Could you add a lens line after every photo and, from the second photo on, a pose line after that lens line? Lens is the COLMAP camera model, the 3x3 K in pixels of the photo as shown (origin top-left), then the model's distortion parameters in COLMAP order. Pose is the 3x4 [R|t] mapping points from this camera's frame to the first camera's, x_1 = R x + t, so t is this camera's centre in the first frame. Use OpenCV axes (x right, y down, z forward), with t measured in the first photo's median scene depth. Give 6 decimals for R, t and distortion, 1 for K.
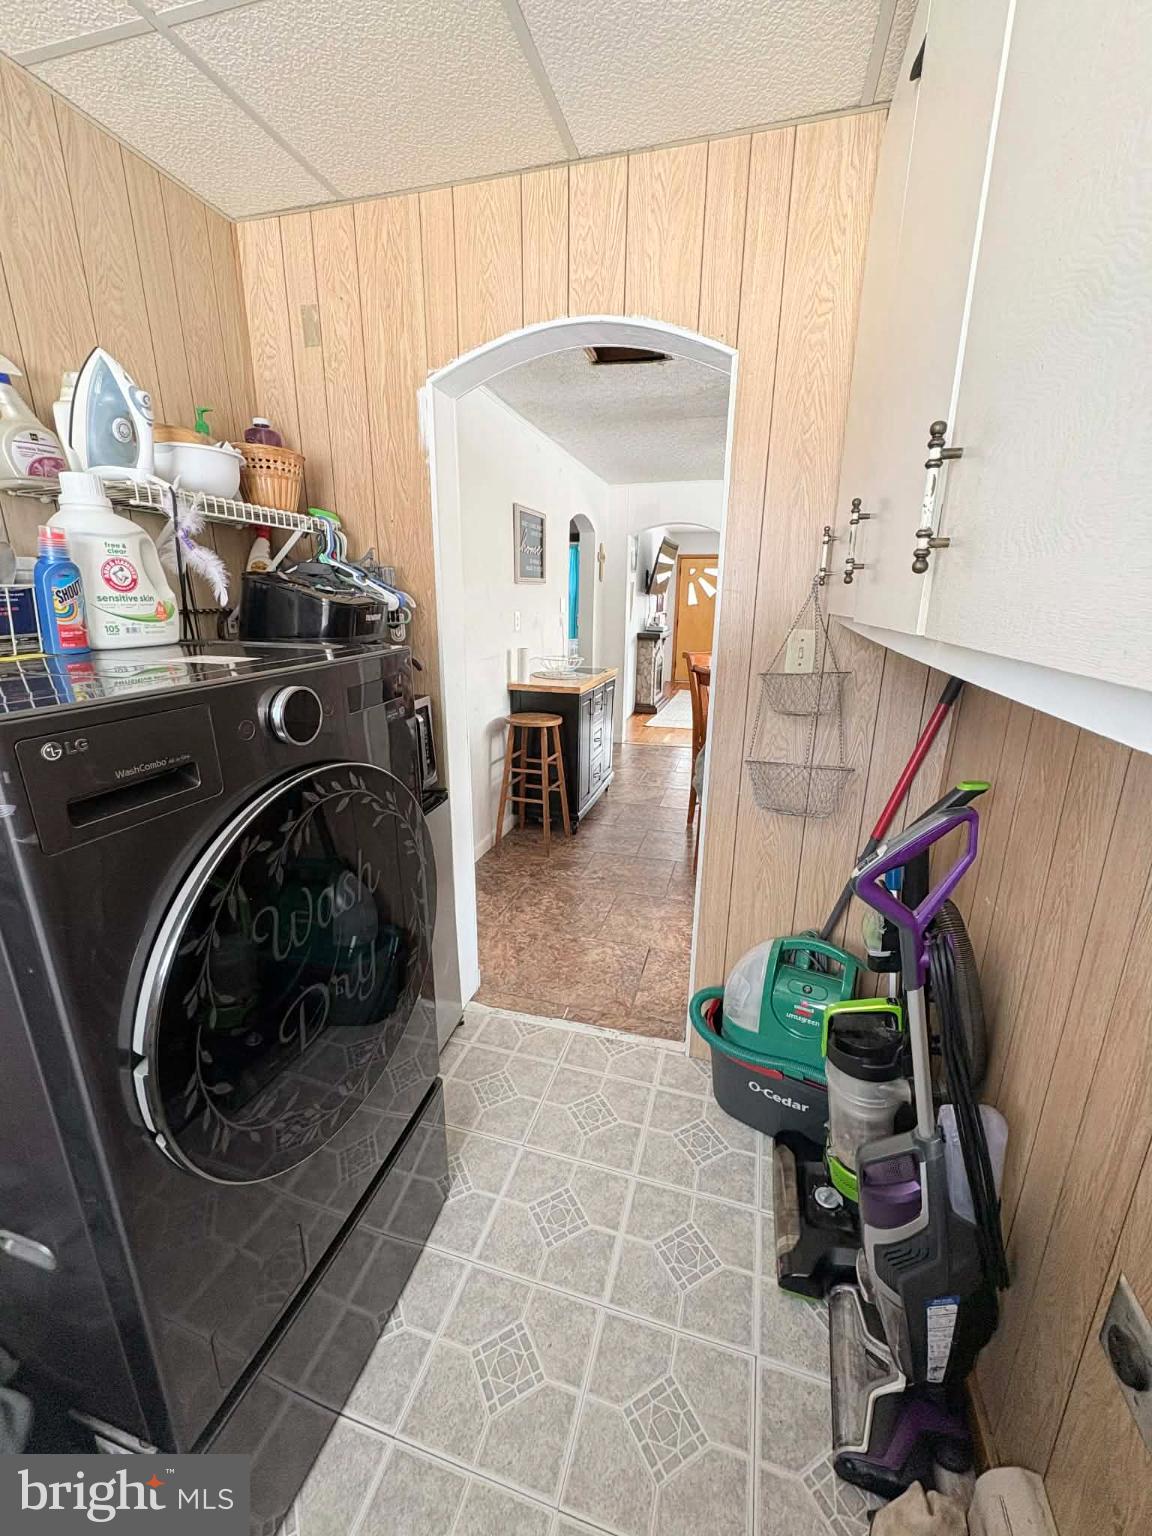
lens RADIAL K [[608.4, 0, 576.5], [0, 608.4, 763.0], [0, 0, 1]] dist [0.001248, 0.000335]
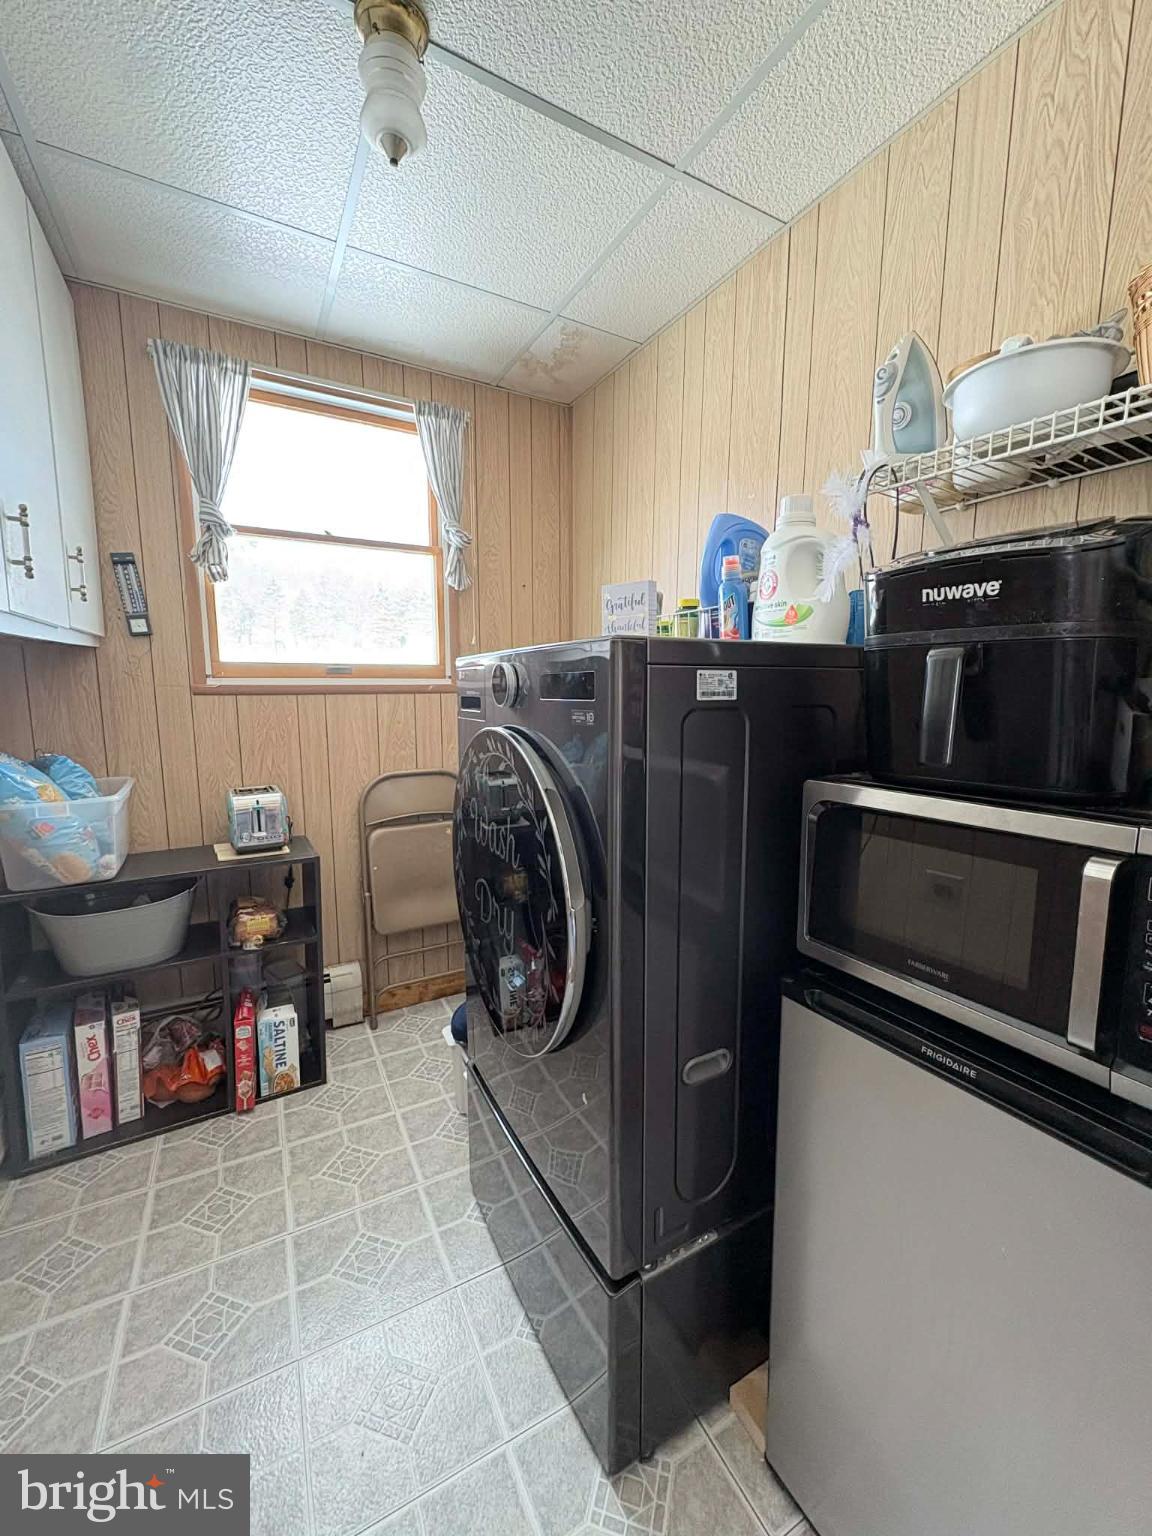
lens RADIAL K [[608.4, 0, 572.0], [0, 608.4, 764.0], [0, 0, 1]] dist [0.001248, 0.000335]
pose [[-0.707509, 0.087361, -0.701283, 0.240092], [-0.195061, 0.929641, 0.312601, -0.230620], [0.679251, 0.357961, -0.640689, 1.290152]]
